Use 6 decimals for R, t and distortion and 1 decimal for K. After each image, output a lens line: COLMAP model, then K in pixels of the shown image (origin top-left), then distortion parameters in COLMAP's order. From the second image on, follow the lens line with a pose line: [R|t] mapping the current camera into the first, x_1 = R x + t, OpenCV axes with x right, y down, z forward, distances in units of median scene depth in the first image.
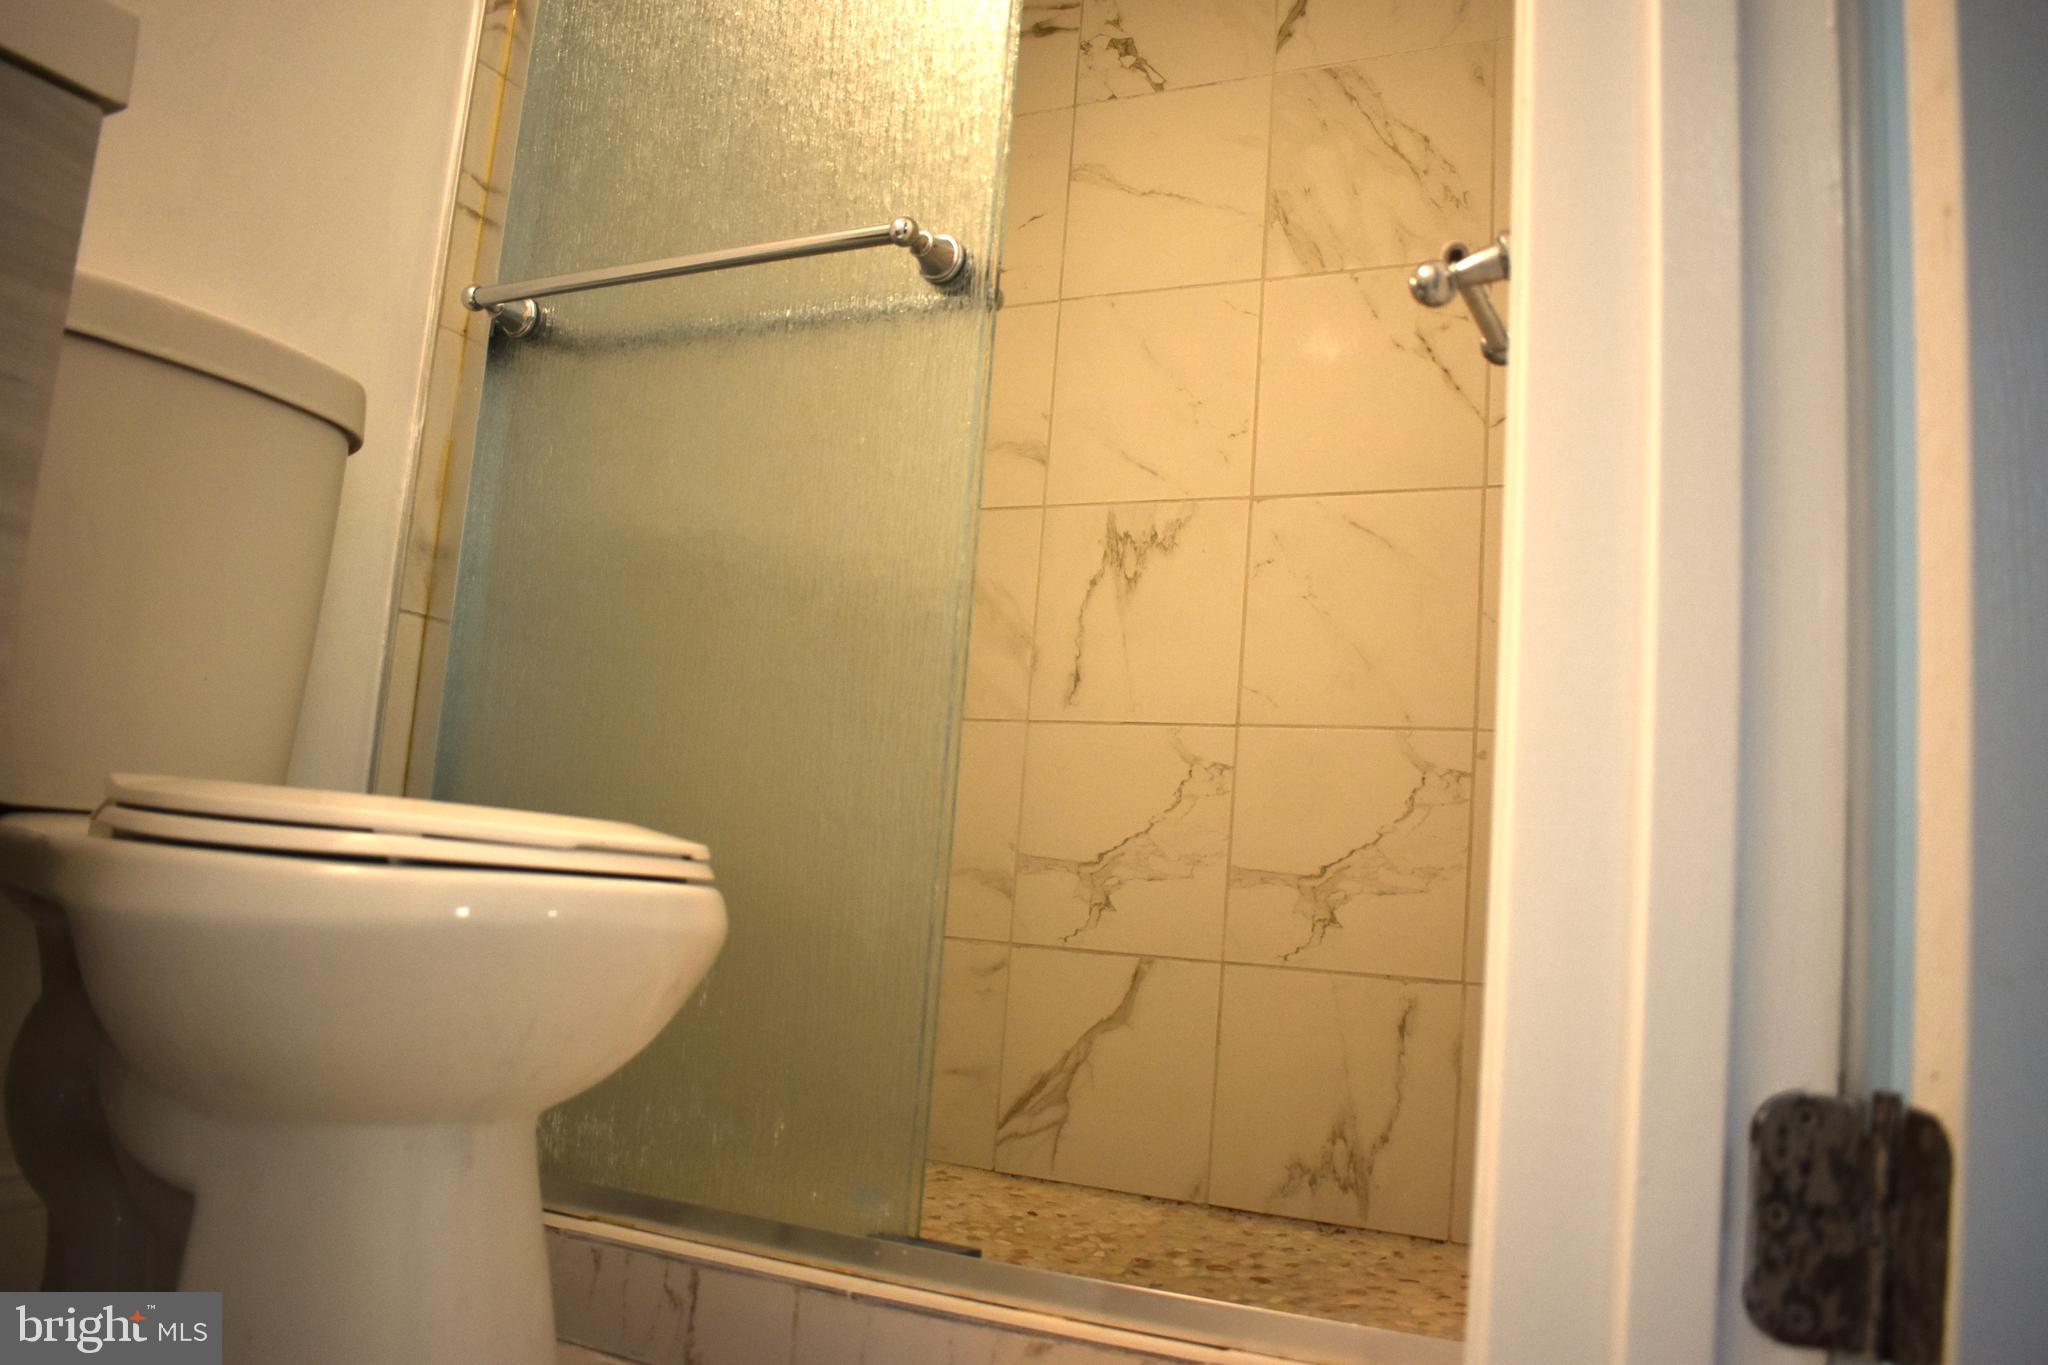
lens RADIAL K [[1593.3, 0, 1024.0], [0, 1593.3, 682.5], [0, 0, 1]] dist [-0.090992, 0.008537]
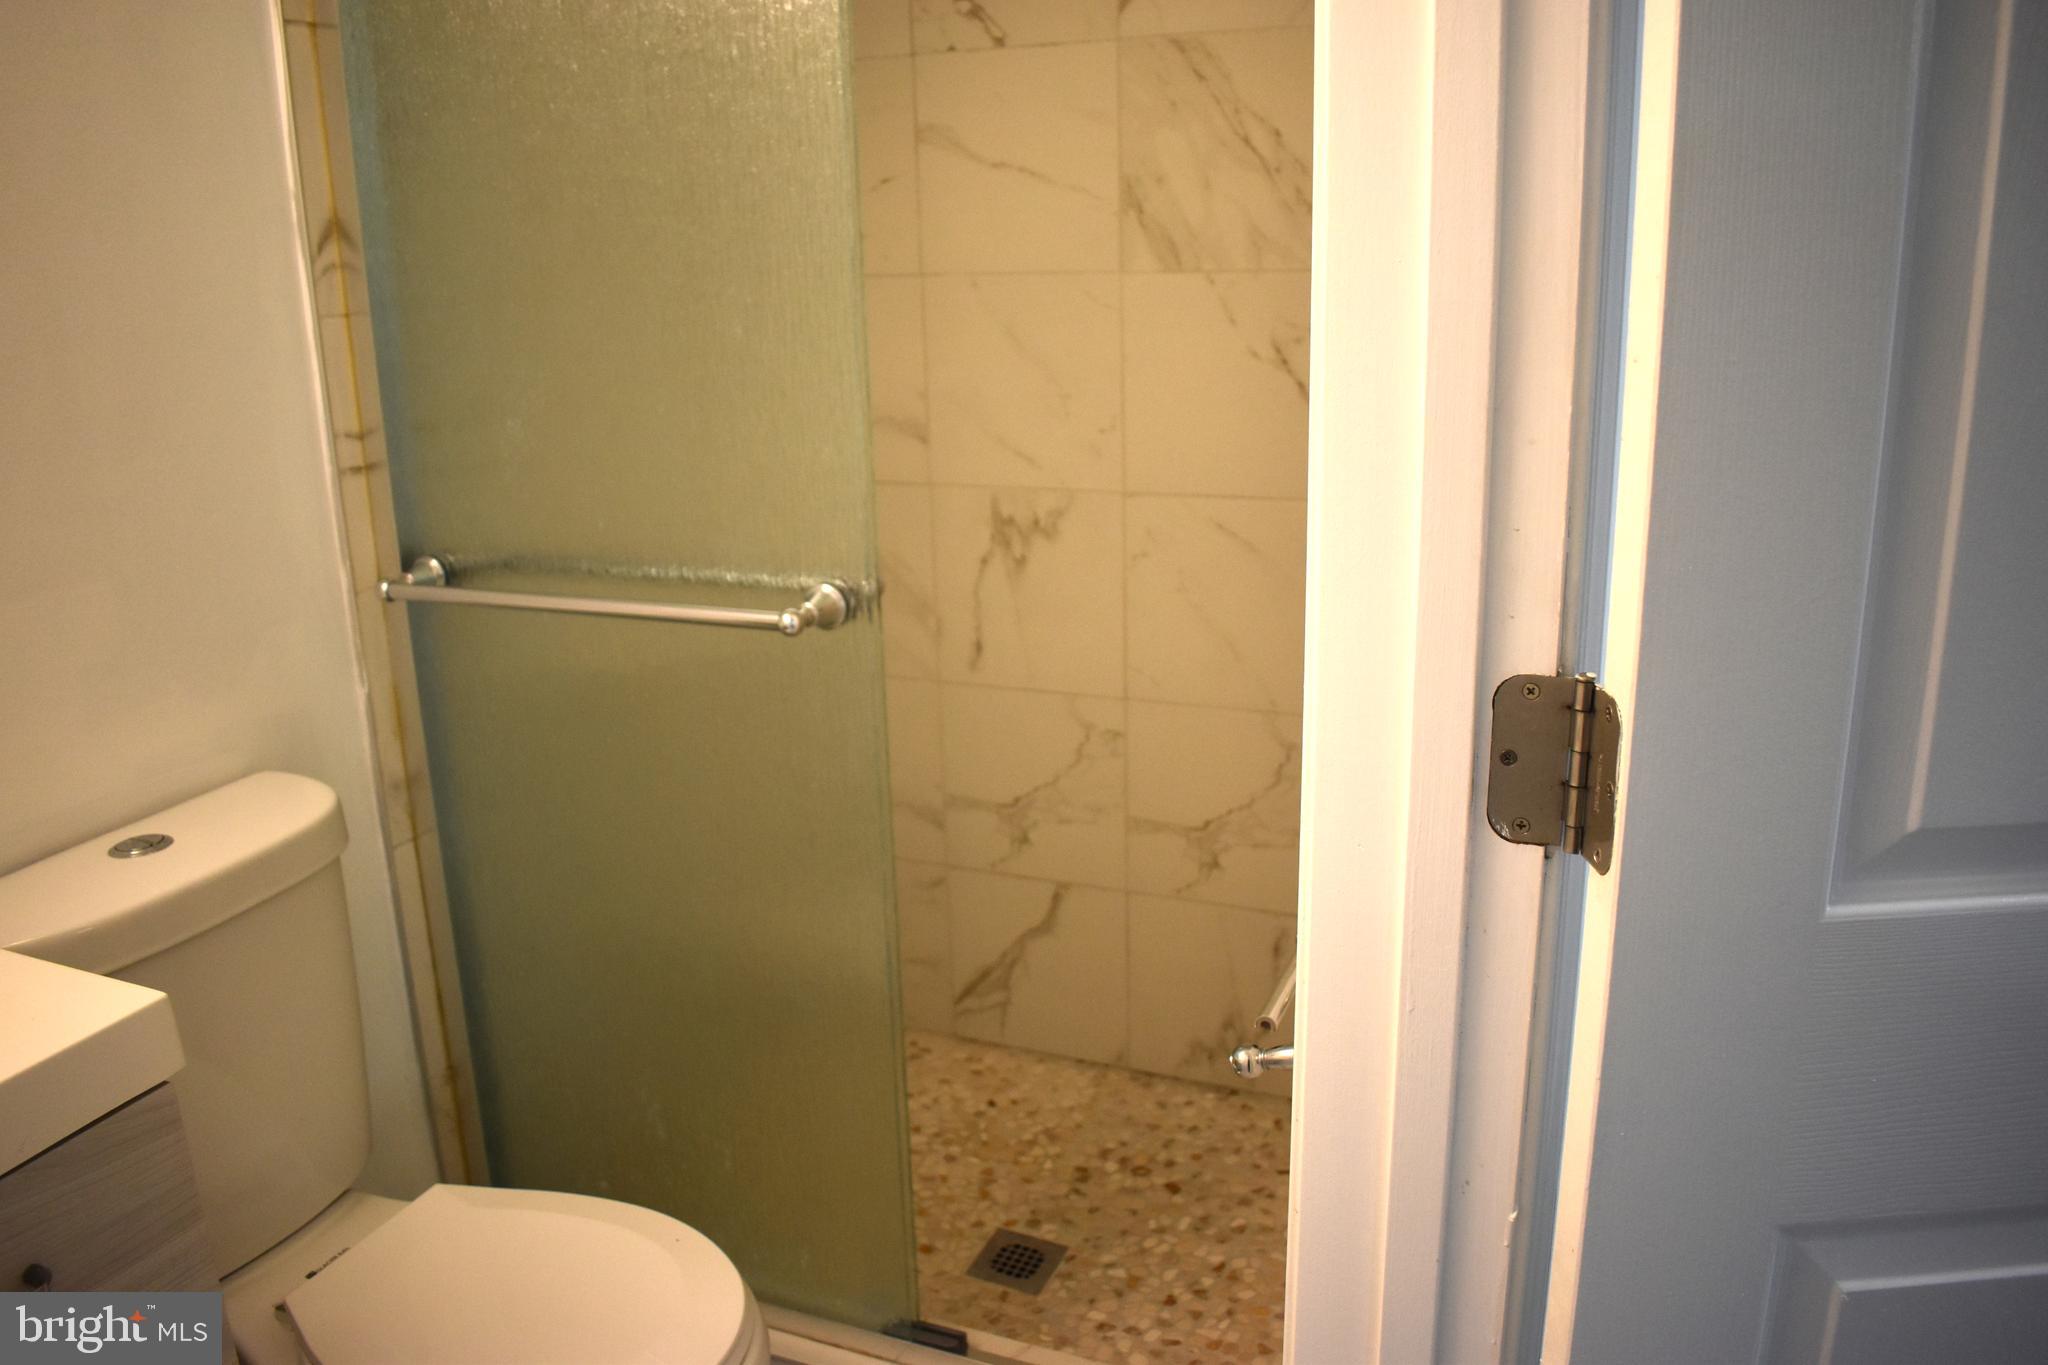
lens RADIAL K [[1593.3, 0, 1024.0], [0, 1593.3, 682.5], [0, 0, 1]] dist [-0.090992, 0.008537]
pose [[0.992835, -0.115978, 0.028779, 0.031160], [0.094441, 0.909128, 0.405669, -0.445870], [-0.073212, -0.400045, 0.913567, -0.023273]]
